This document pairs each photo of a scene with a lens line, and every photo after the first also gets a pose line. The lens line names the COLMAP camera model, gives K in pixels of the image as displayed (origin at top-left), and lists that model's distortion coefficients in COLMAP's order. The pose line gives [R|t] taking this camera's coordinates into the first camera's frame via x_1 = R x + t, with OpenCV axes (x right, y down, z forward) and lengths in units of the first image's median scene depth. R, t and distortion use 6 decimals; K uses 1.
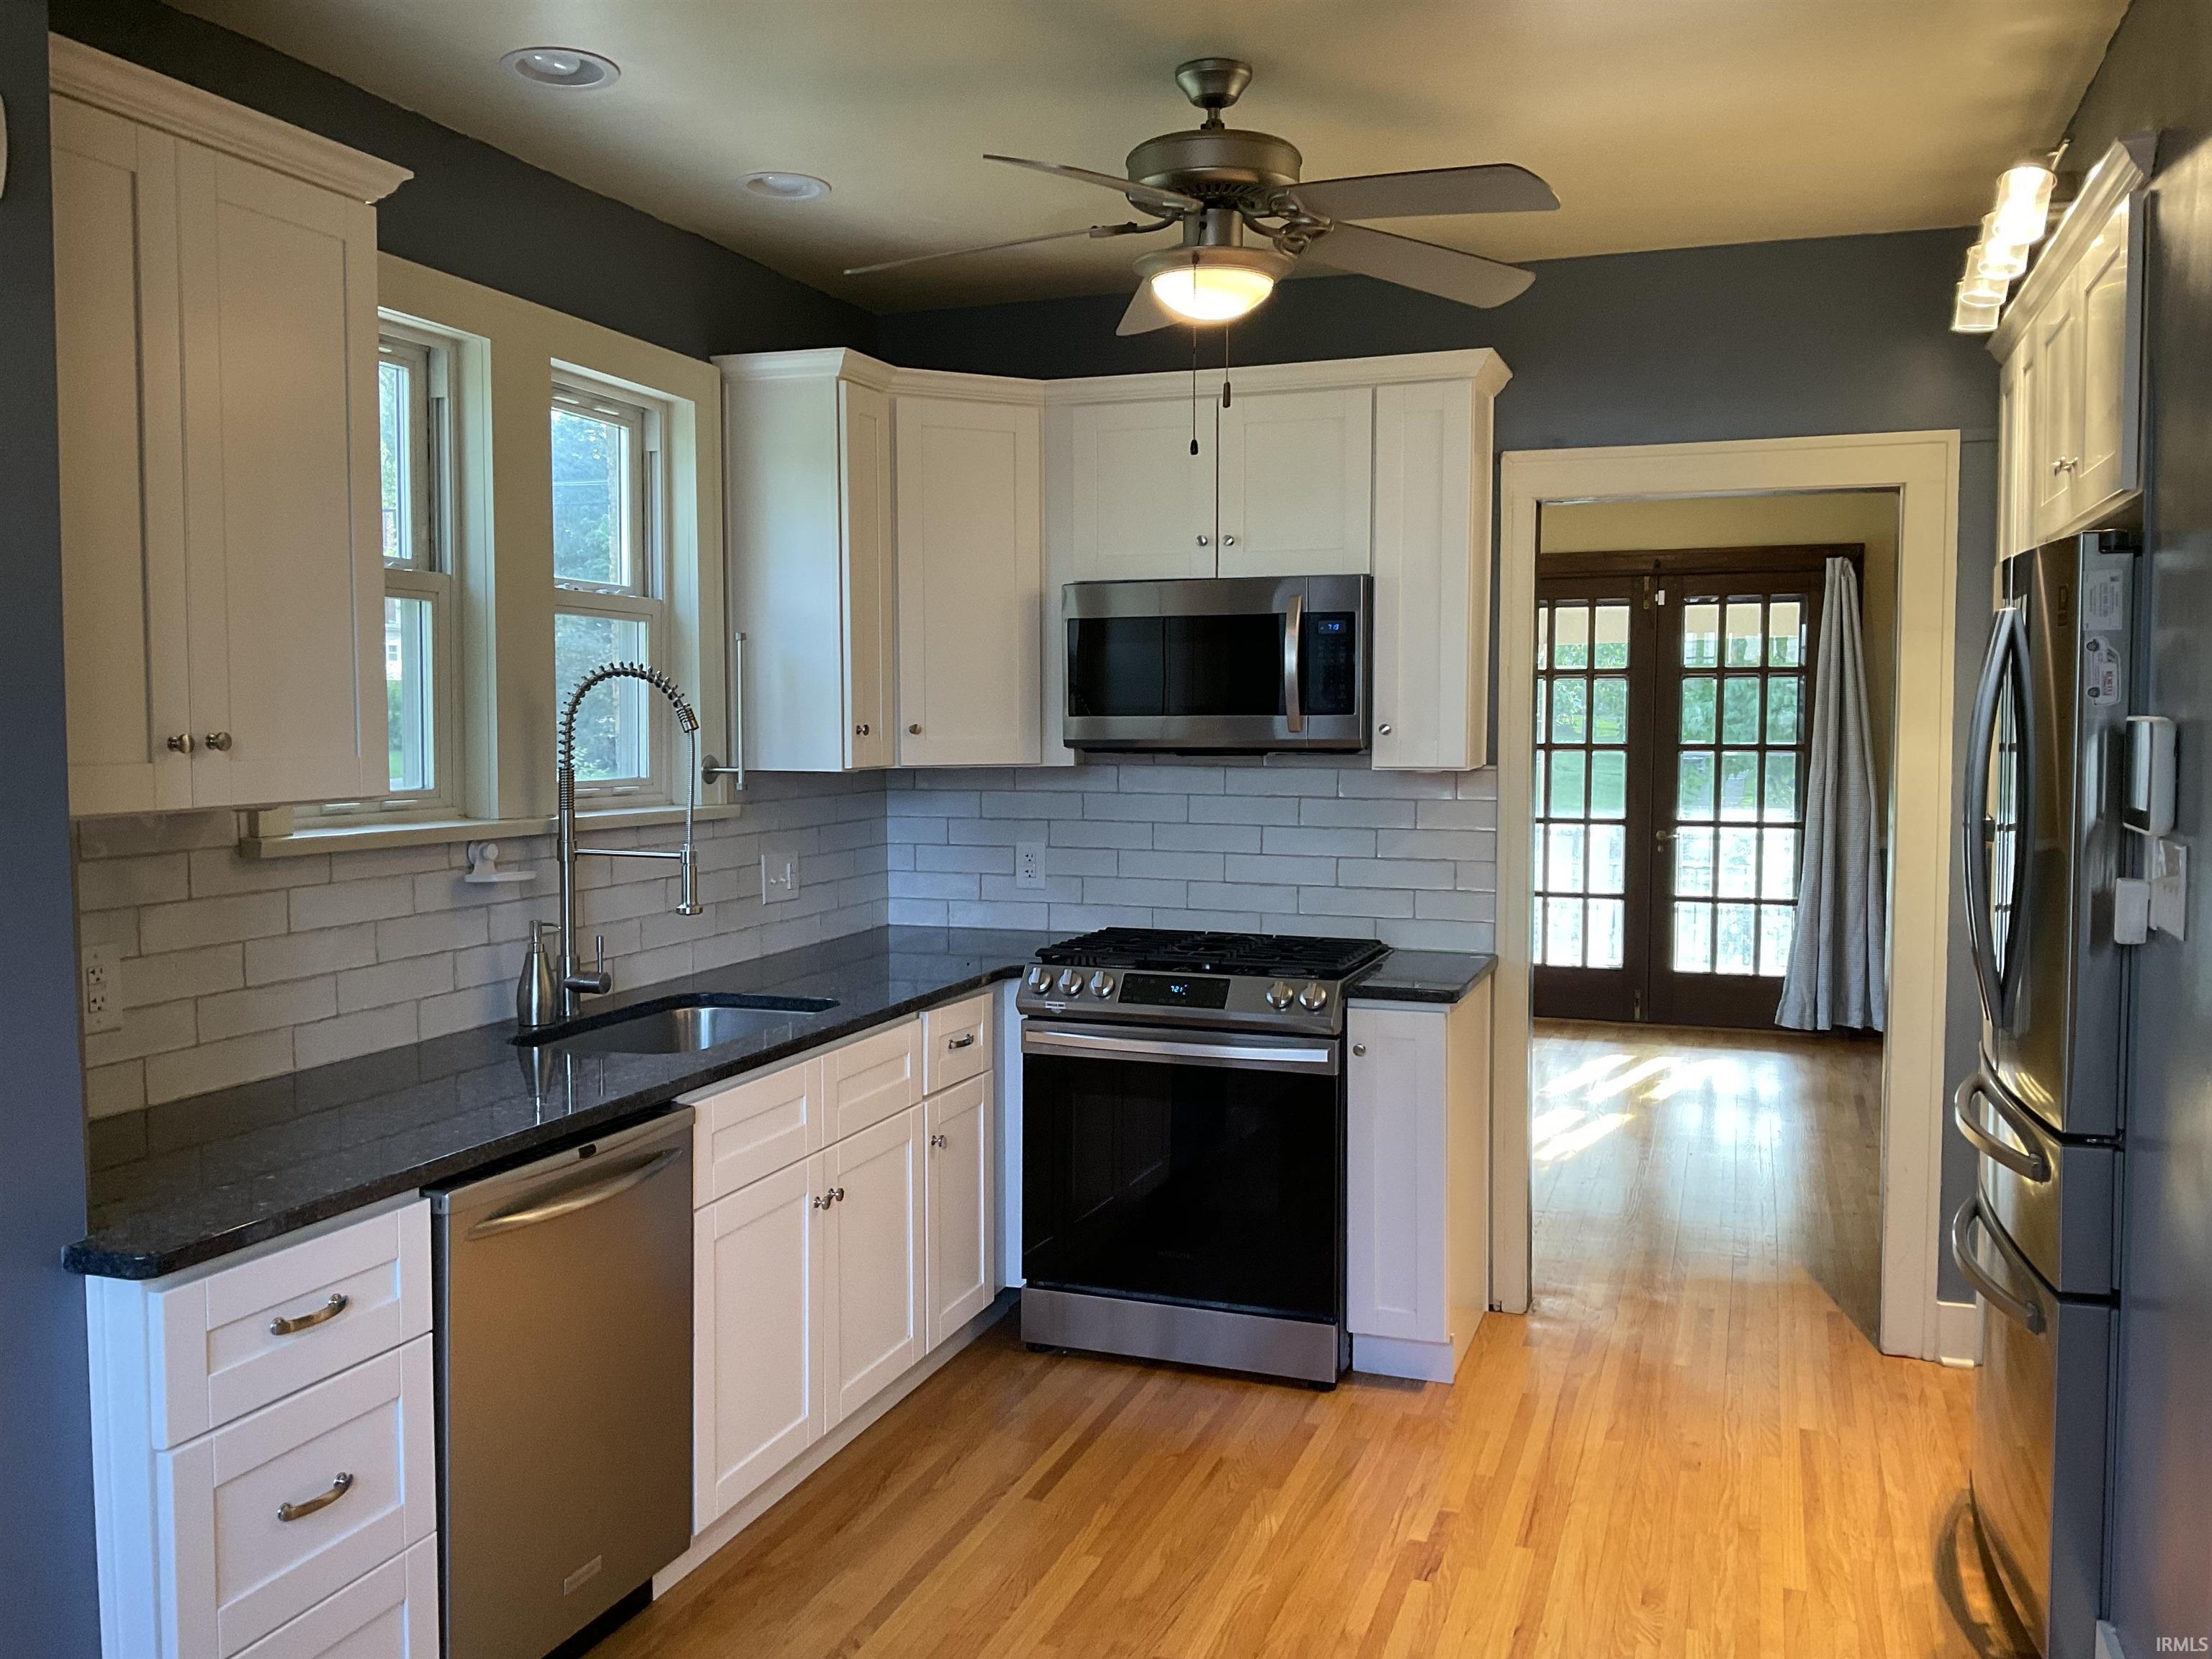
lens RADIAL K [[1857.1, 0, 1112.2], [0, 1857.1, 833.3], [0, 0, 1]] dist [0.014029, -0.010588]
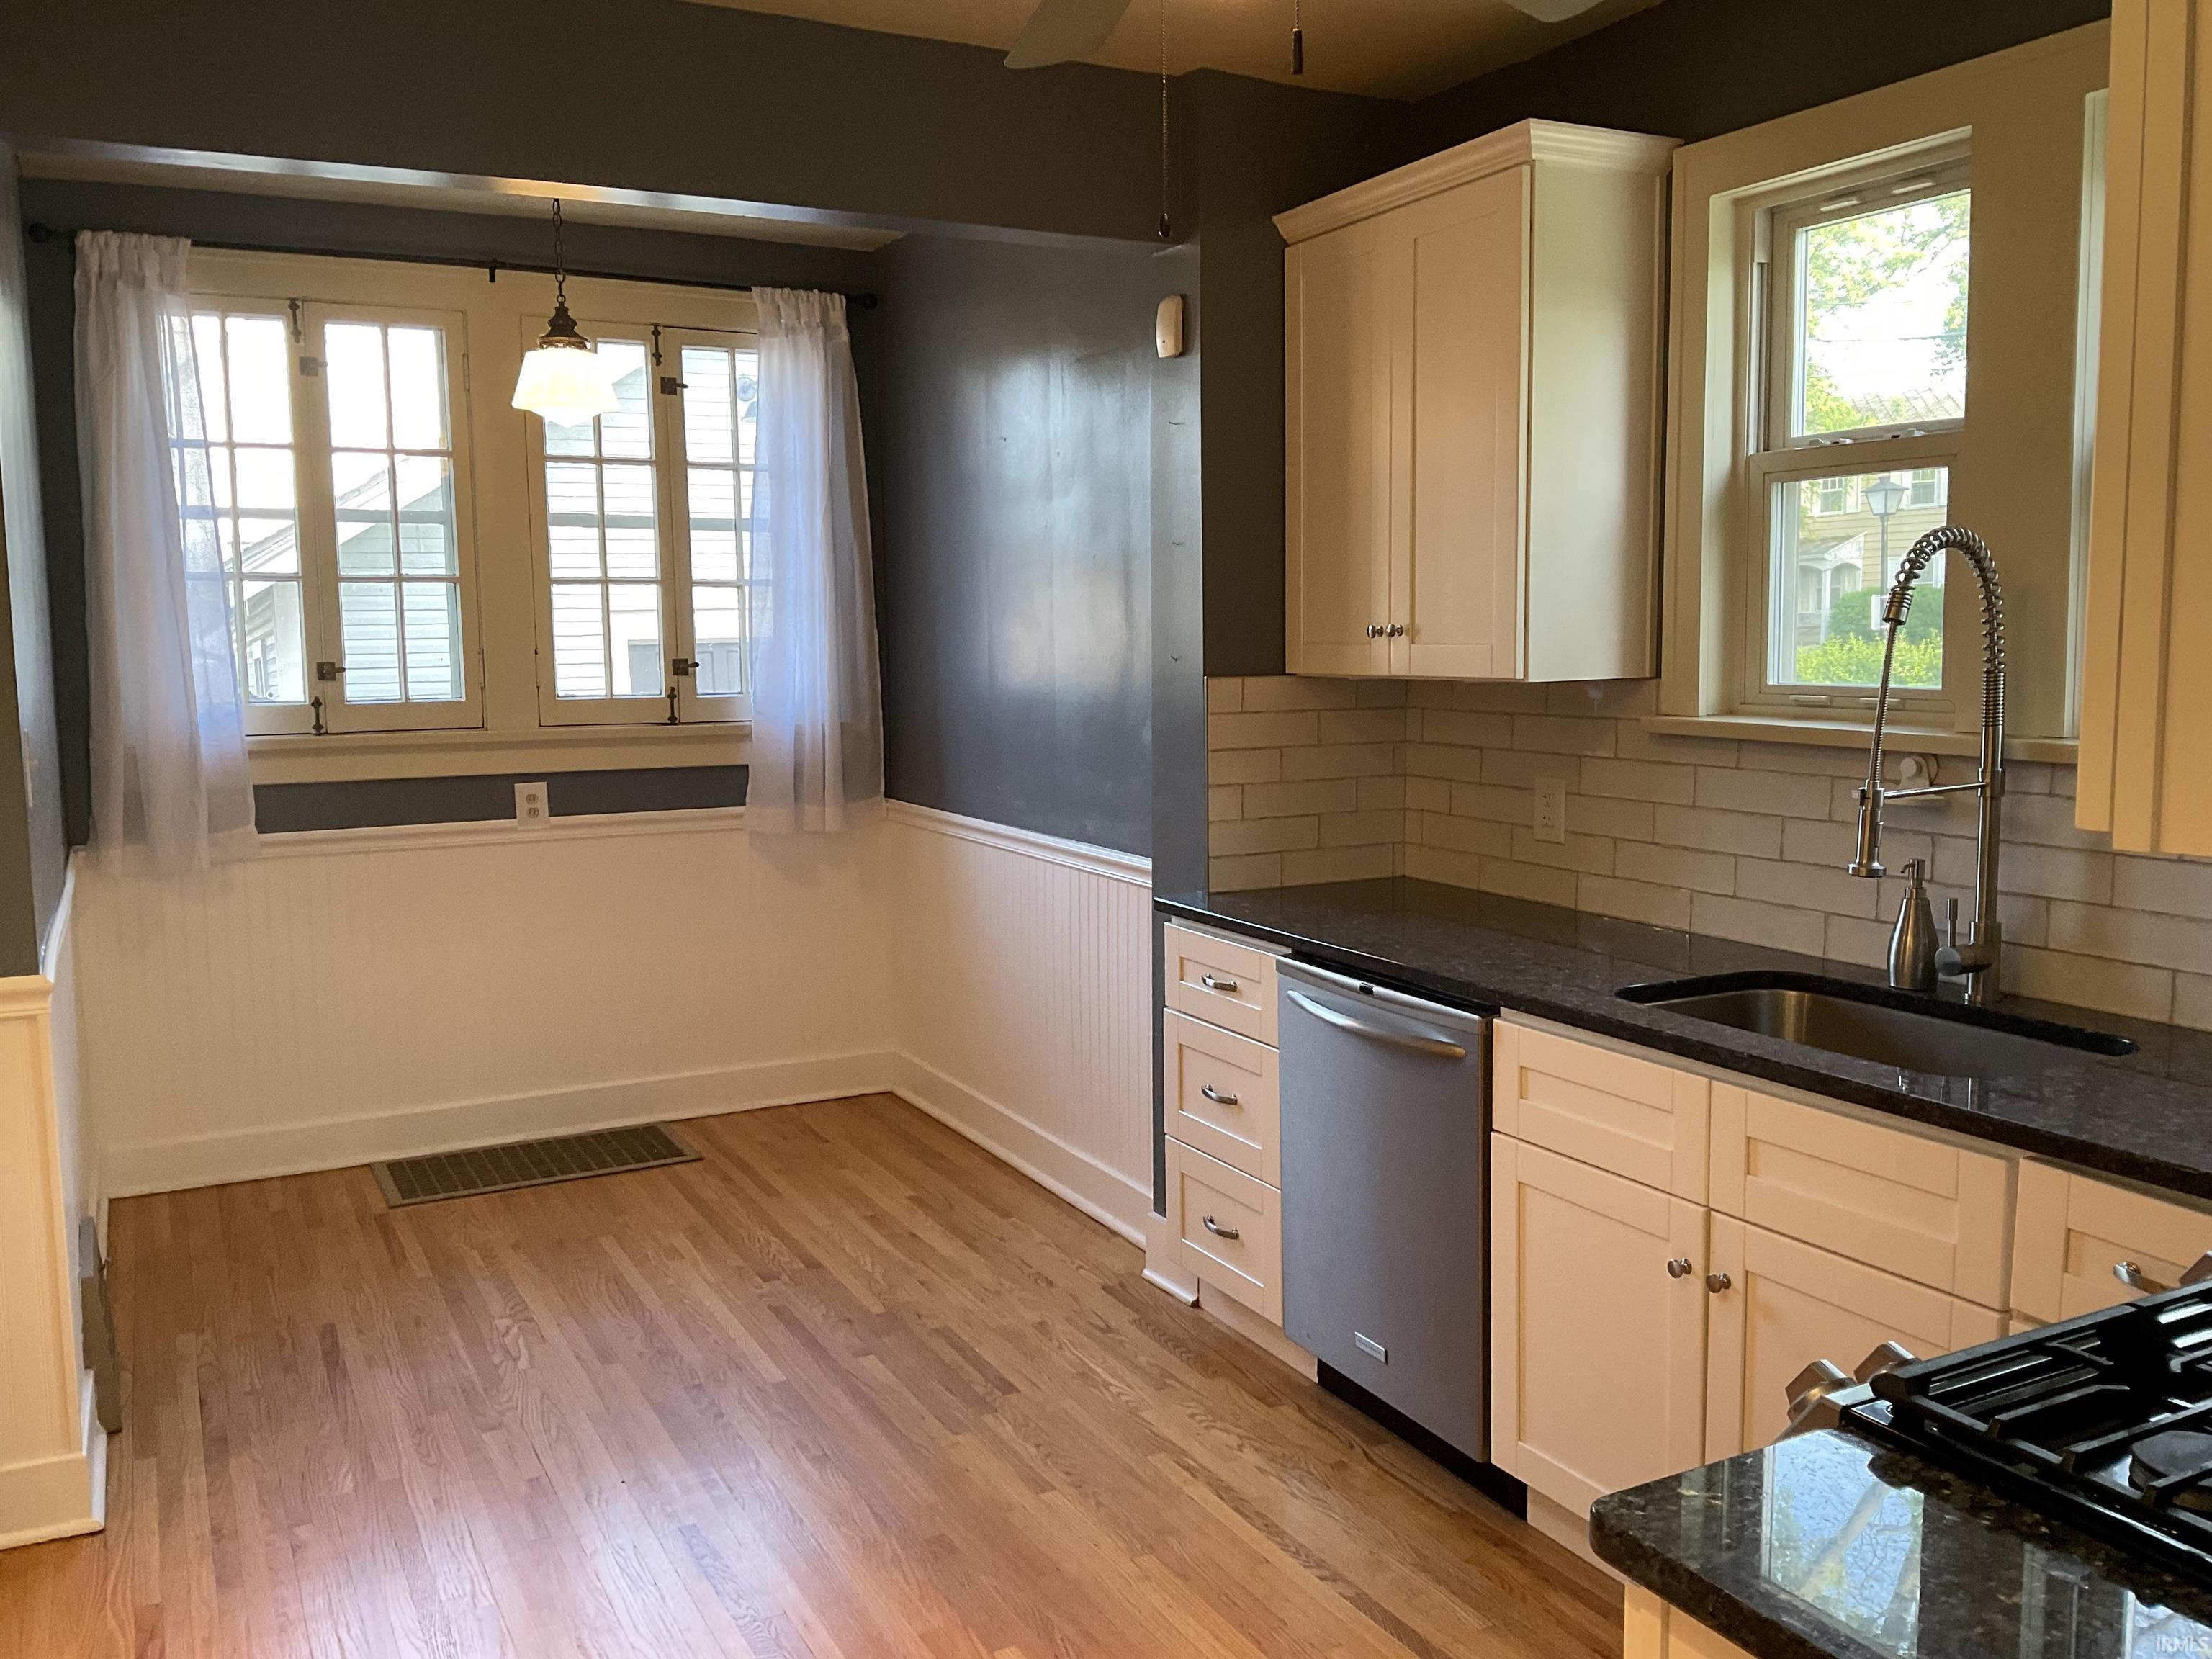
lens RADIAL K [[1857.1, 0, 1110.8], [0, 1857.1, 826.0], [0, 0, 1]] dist [0.014029, -0.010588]
pose [[-0.680859, 0.084093, -0.727571, 0.581993], [-0.036294, 0.988292, 0.148191, -0.083643], [0.731514, 0.127304, -0.669836, 1.455336]]
